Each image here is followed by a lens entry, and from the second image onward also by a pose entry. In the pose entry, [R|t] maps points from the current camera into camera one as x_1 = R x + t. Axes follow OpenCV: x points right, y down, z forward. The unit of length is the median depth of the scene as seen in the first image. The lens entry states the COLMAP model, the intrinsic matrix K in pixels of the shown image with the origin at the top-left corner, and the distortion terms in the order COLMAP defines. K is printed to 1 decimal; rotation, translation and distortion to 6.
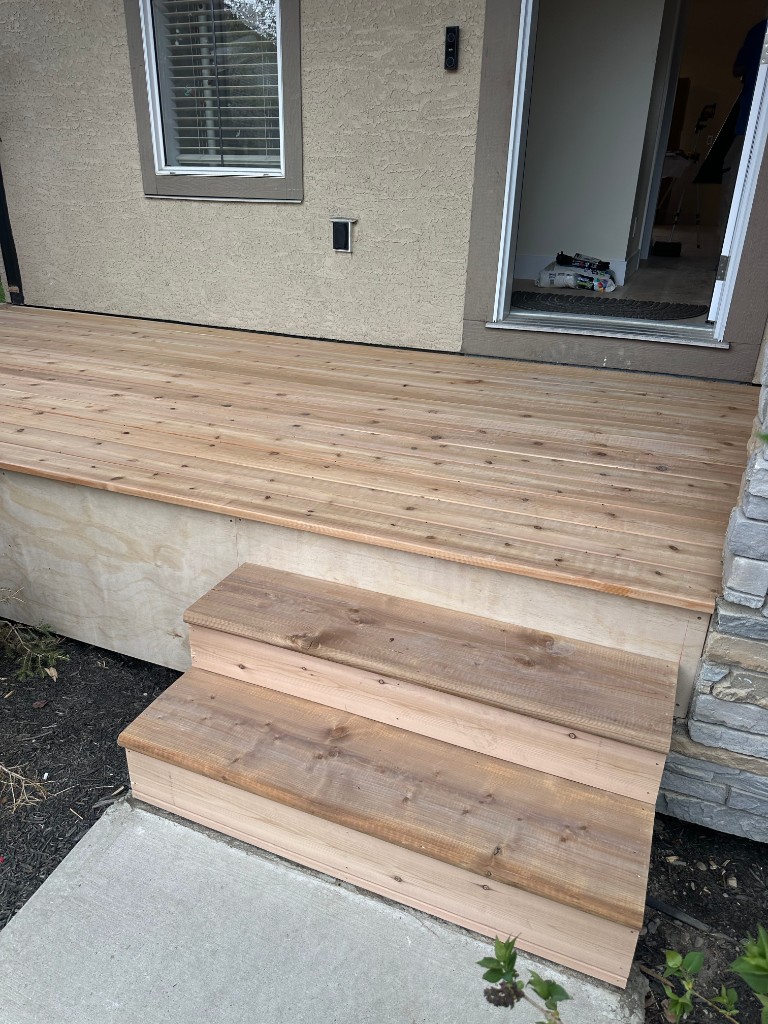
lens RADIAL K [[718.4, 0, 381.5], [0, 718.4, 514.4], [0, 0, 1]] dist [0.037208, -0.064971]
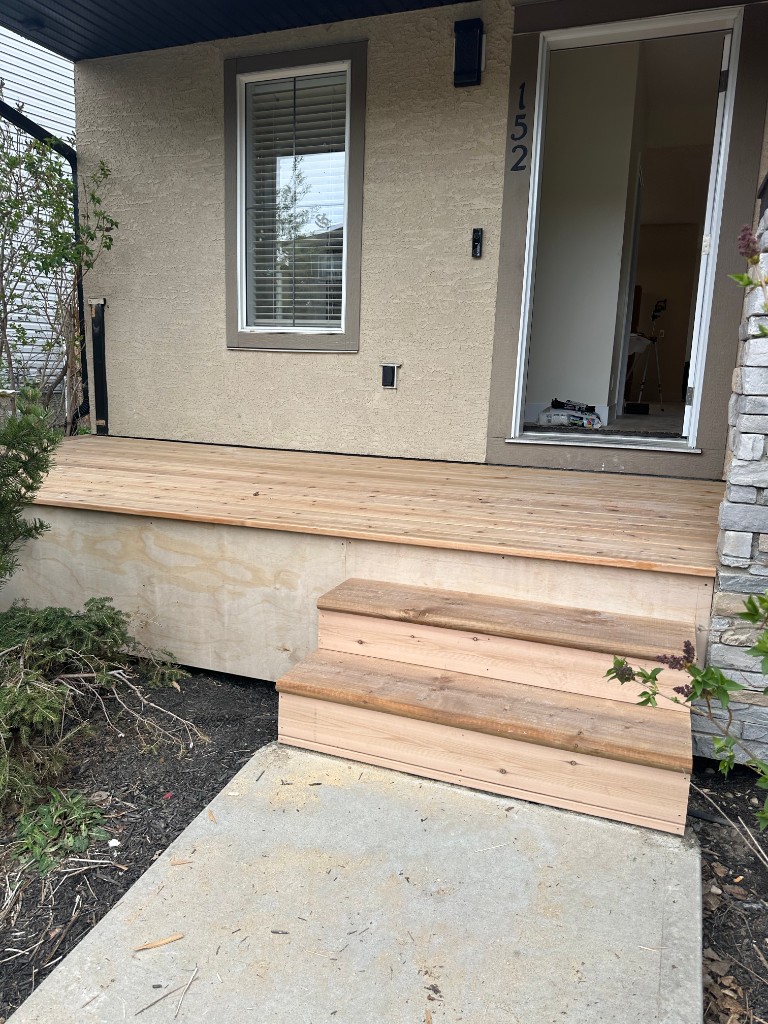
lens RADIAL K [[713.3, 0, 384.0], [0, 713.3, 512.0], [0, 0, 1]] dist [0.107871, -0.187614]
pose [[0.999447, 0.006211, 0.032670, -0.121384], [0.002094, 0.968702, -0.248217, 0.189055], [-0.033189, 0.248148, 0.968153, -0.195344]]
